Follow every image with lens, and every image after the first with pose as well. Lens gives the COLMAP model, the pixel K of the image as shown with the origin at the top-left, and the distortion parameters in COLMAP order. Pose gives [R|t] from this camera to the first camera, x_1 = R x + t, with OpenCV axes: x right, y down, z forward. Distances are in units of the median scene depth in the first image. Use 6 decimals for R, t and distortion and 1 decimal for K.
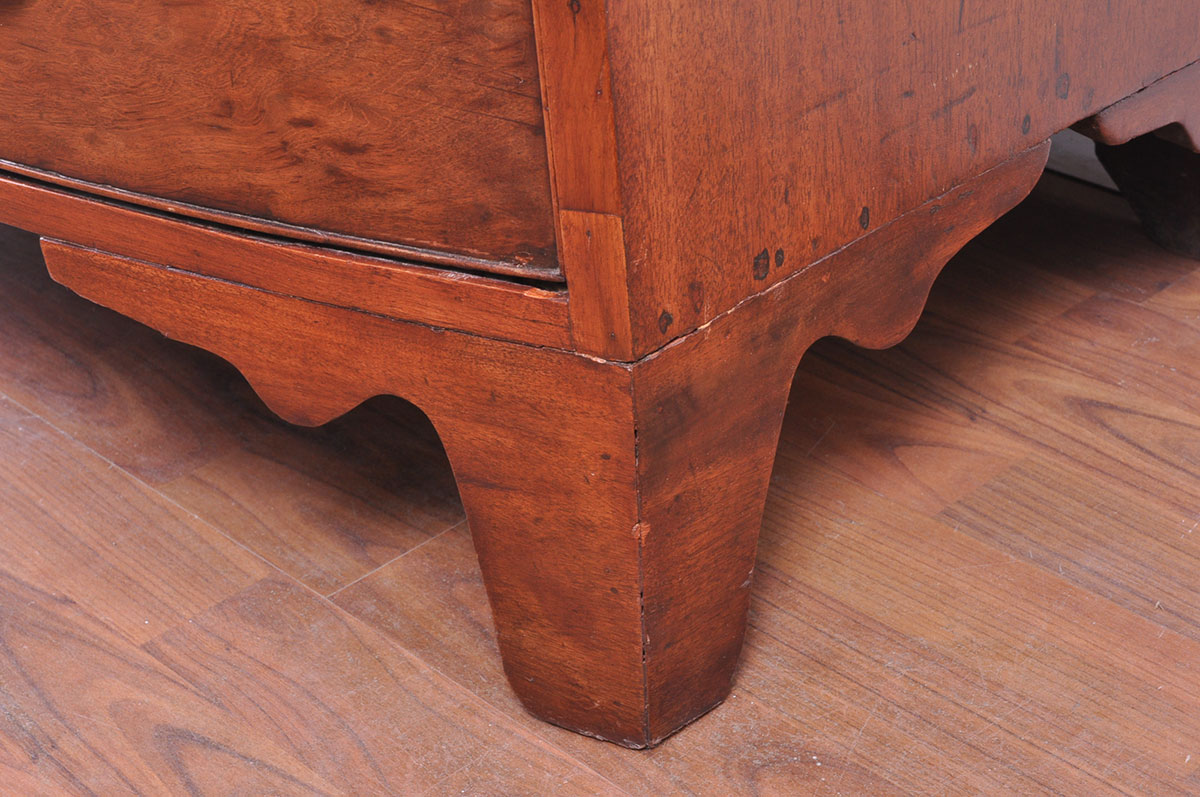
lens RADIAL K [[2353.3, 0, 598.2], [0, 2353.3, 398.9], [0, 0, 1]] dist [0.218414, 0.000000]
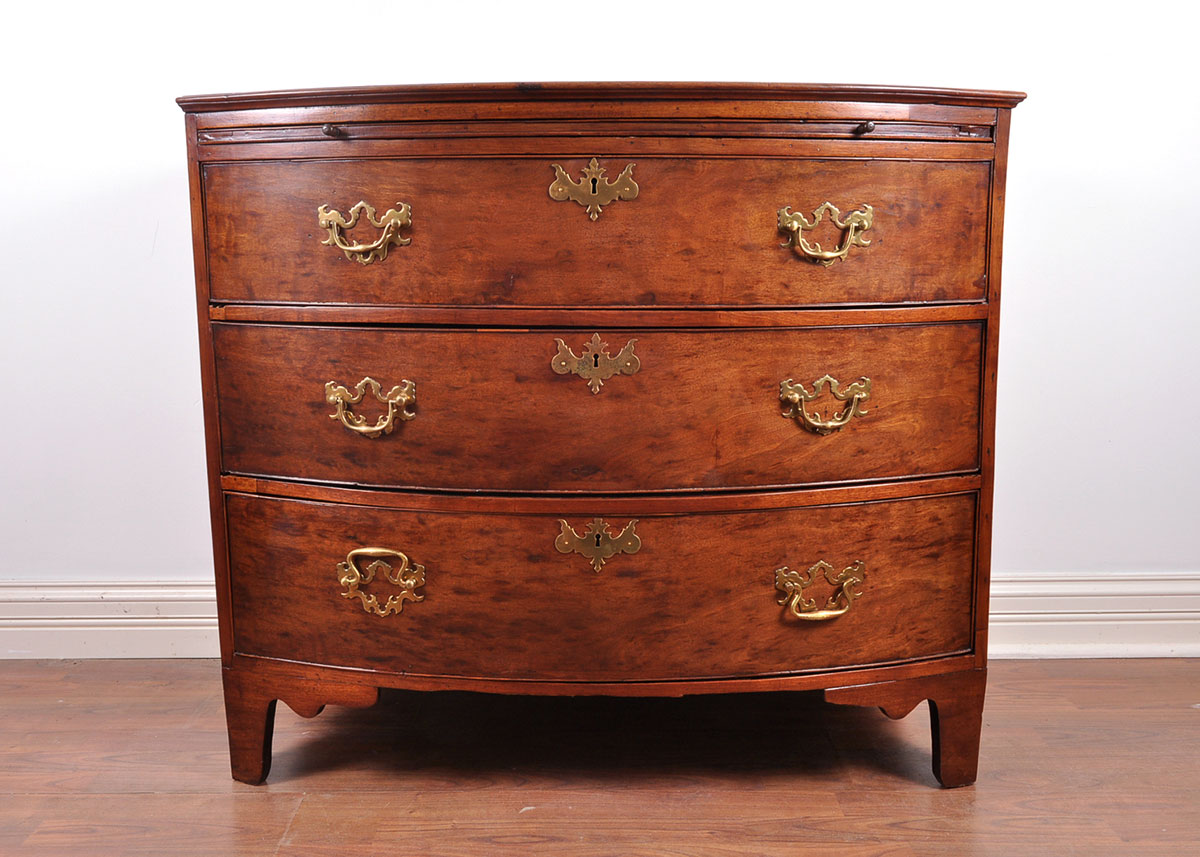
lens RADIAL K [[1162.8, 0, 595.3], [0, 1162.8, 426.4], [0, 0, 1]] dist [-0.003159, 0.000000]
pose [[0.683162, -0.049579, 0.728582, -1.778678], [0.338476, 0.905552, -0.255753, -0.100760], [-0.647089, 0.421328, 0.635420, -0.022646]]
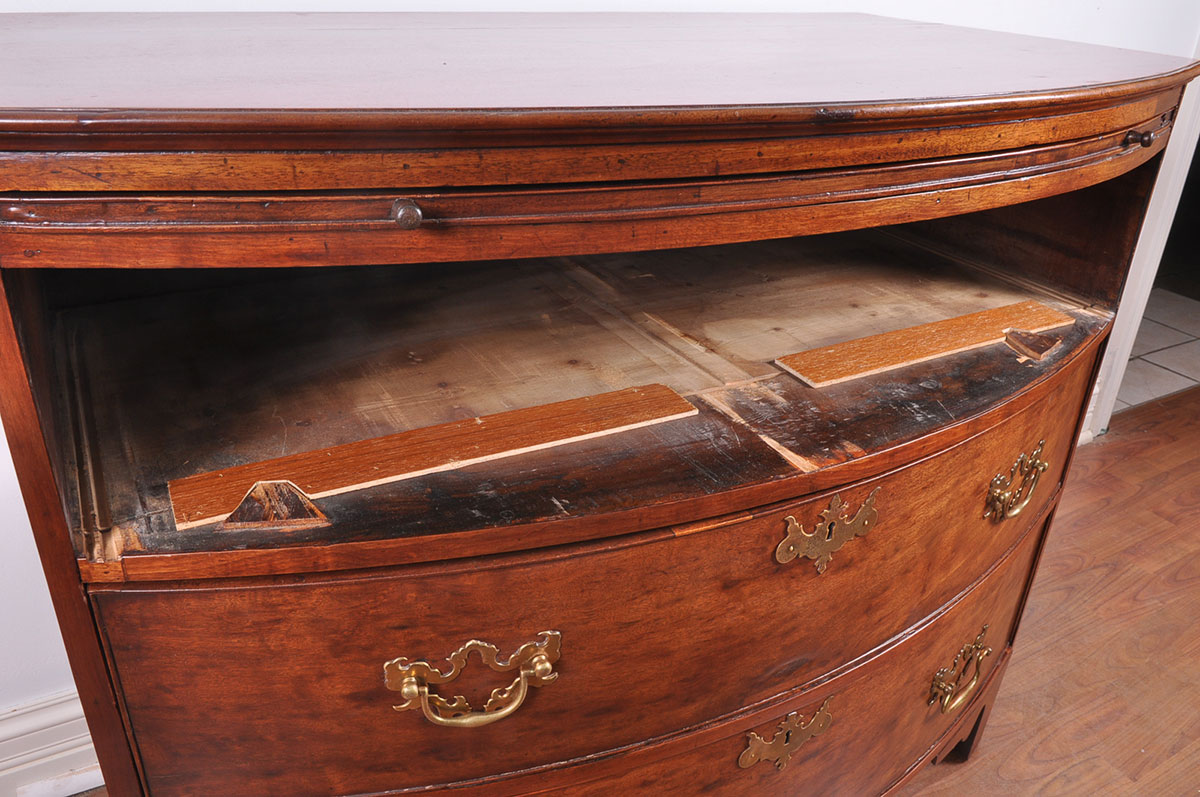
lens RADIAL K [[936.5, 0, 594.6], [0, 936.5, 395.2], [0, 0, 1]] dist [-0.023757, -0.030760]
pose [[0.224790, -0.363829, 0.903935, -1.336863], [0.451137, 0.861120, 0.234408, -1.018746], [-0.863681, 0.355106, 0.357708, 0.832661]]
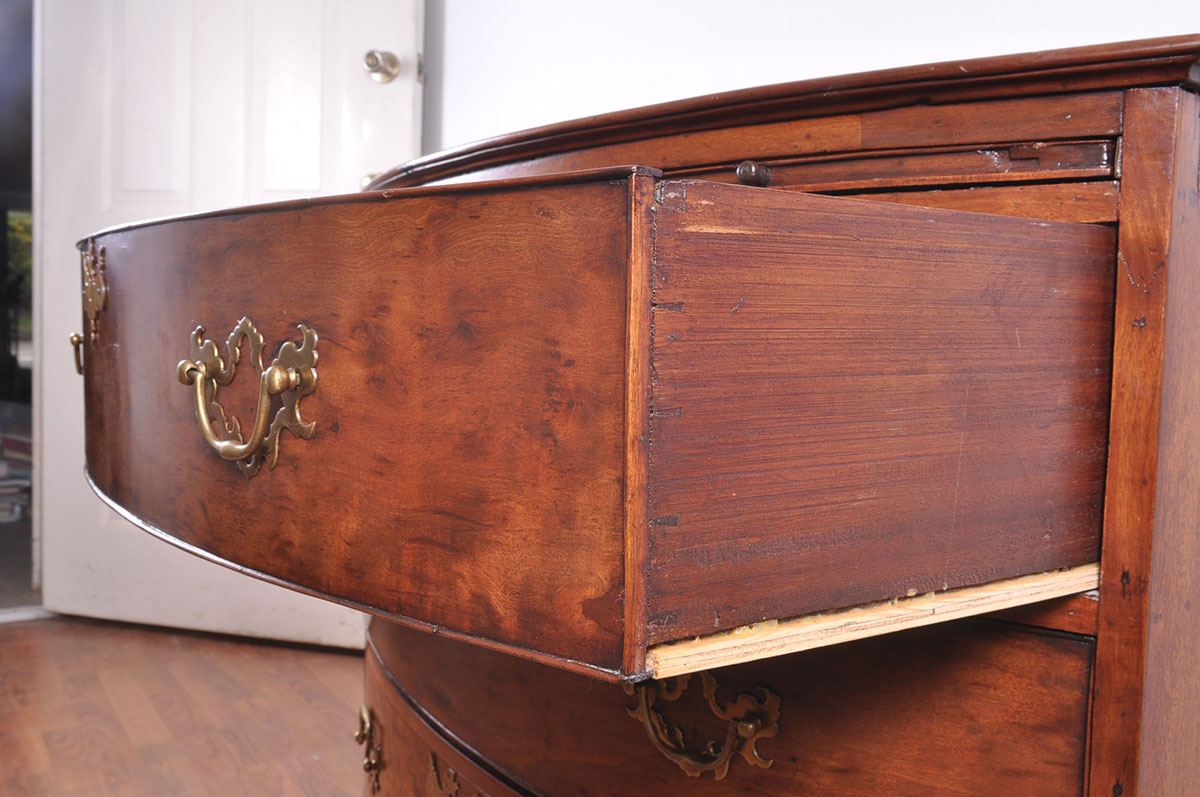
lens RADIAL K [[1050.9, 0, 596.2], [0, 1050.9, 394.6], [0, 0, 1]] dist [-0.012549, -0.018576]
pose [[0.979277, 0.110842, -0.169500, -0.255519], [-0.175890, 0.880351, -0.440504, -0.307370], [0.100393, 0.461189, 0.881604, 0.021088]]
